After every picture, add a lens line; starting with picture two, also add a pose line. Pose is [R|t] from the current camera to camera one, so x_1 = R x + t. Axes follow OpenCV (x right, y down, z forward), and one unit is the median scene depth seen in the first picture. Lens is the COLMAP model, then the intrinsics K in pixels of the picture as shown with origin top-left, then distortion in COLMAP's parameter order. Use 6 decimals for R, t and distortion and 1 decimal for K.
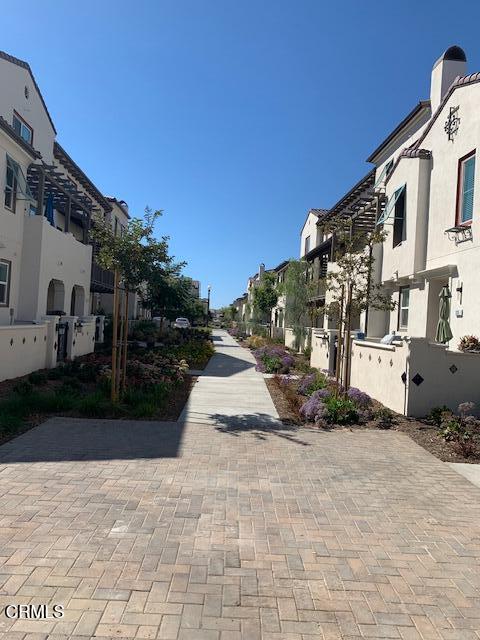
lens RADIAL K [[487.2, 0, 240.0], [0, 487.2, 320.0], [0, 0, 1]] dist [0.004558, -0.000291]
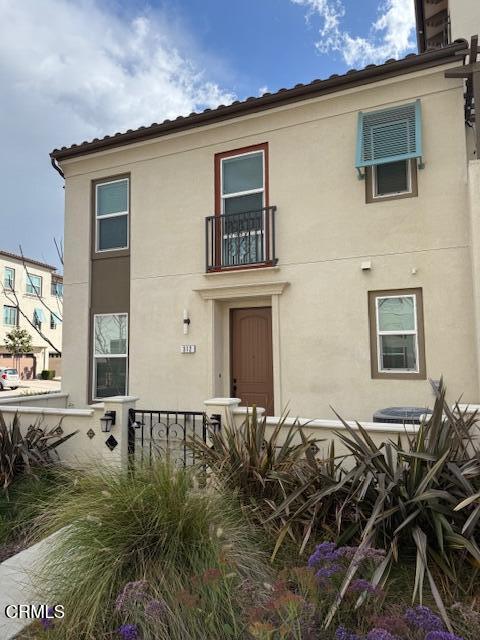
lens RADIAL K [[469.9, 0, 240.0], [0, 469.9, 320.0], [0, 0, 1]] dist [0.063289, -0.000720]
pose [[-0.466798, -0.108933, -0.877629, 0.049892], [0.001129, 0.992311, -0.123768, -0.024527], [0.884363, -0.058765, -0.463086, 1.006707]]
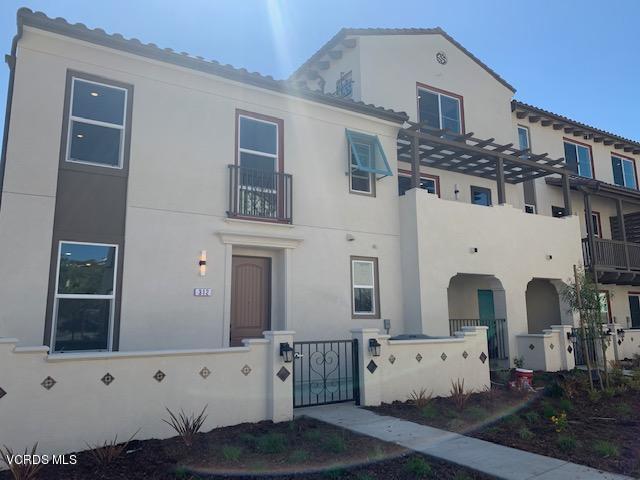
lens RADIAL K [[487.2, 0, 320.0], [0, 487.2, 240.0], [0, 0, 1]] dist [0.004558, -0.000291]
pose [[0.498647, -0.200098, -0.843393, 0.133885], [0.051740, 0.978127, -0.201473, 0.002508], [0.865260, 0.056827, 0.498093, 0.508141]]
